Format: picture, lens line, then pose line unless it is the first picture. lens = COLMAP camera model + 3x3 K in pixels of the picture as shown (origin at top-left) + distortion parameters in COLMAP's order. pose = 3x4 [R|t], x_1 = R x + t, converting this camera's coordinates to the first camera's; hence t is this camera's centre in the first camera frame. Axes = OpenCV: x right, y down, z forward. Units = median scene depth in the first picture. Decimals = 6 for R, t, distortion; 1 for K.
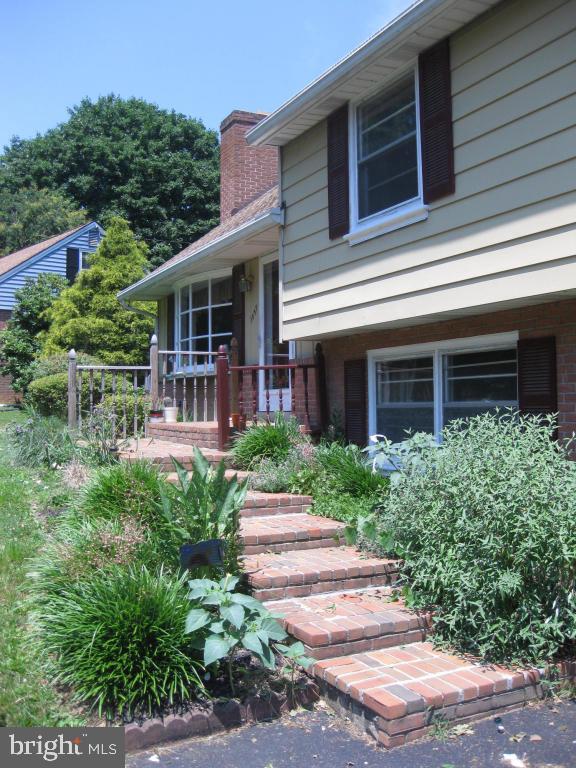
lens RADIAL K [[779.4, 0, 288.0], [0, 779.4, 384.0], [0, 0, 1]] dist [-0.116835, 0.010156]
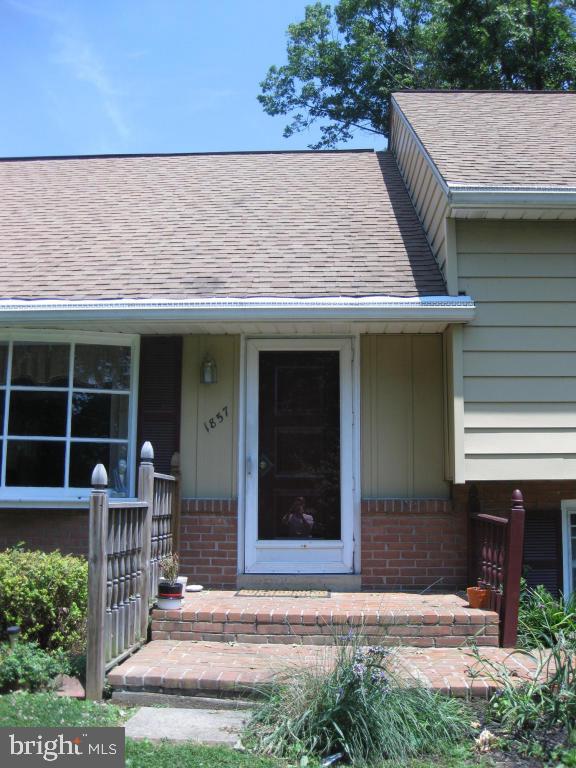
lens RADIAL K [[779.4, 0, 288.0], [0, 779.4, 384.0], [0, 0, 1]] dist [-0.116835, 0.010156]
pose [[0.487911, 0.138430, 0.861847, -0.798209], [-0.034200, 0.989618, -0.139591, -0.043320], [-0.872223, 0.038633, 0.487580, 0.882889]]
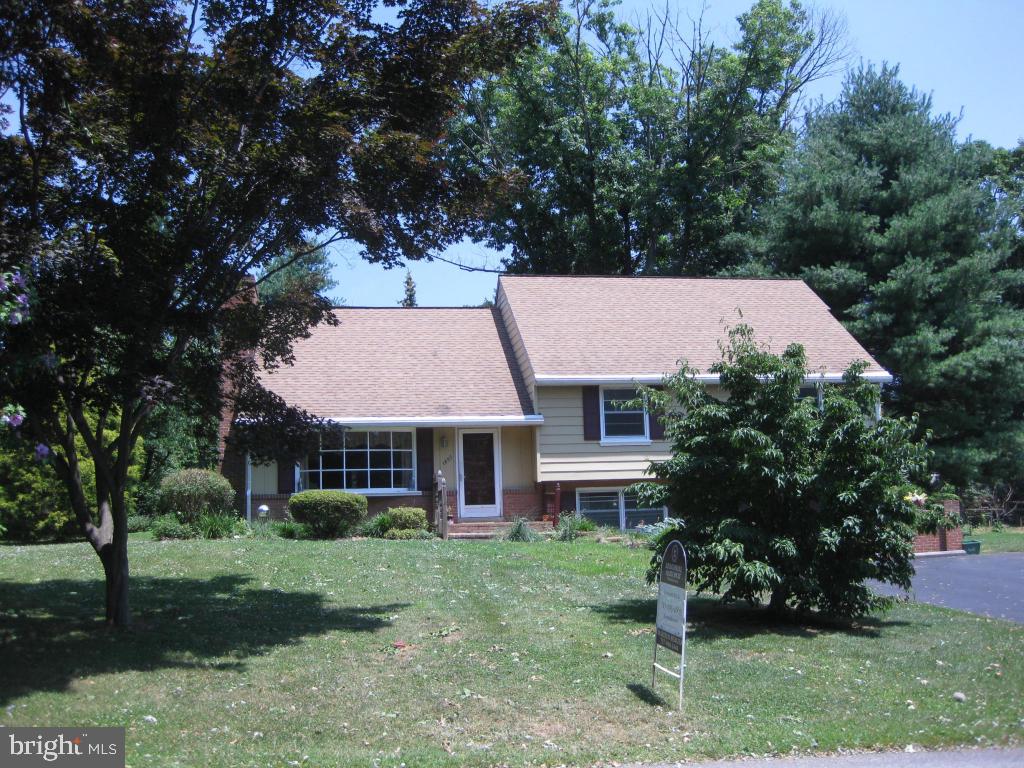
lens RADIAL K [[1039.2, 0, 512.0], [0, 1039.2, 384.0], [0, 0, 1]] dist [-0.116835, 0.010156]
pose [[0.292777, 0.120242, 0.948590, -2.986476], [-0.000305, 0.992073, -0.125660, 0.039238], [-0.956181, 0.036501, 0.290493, 0.293978]]
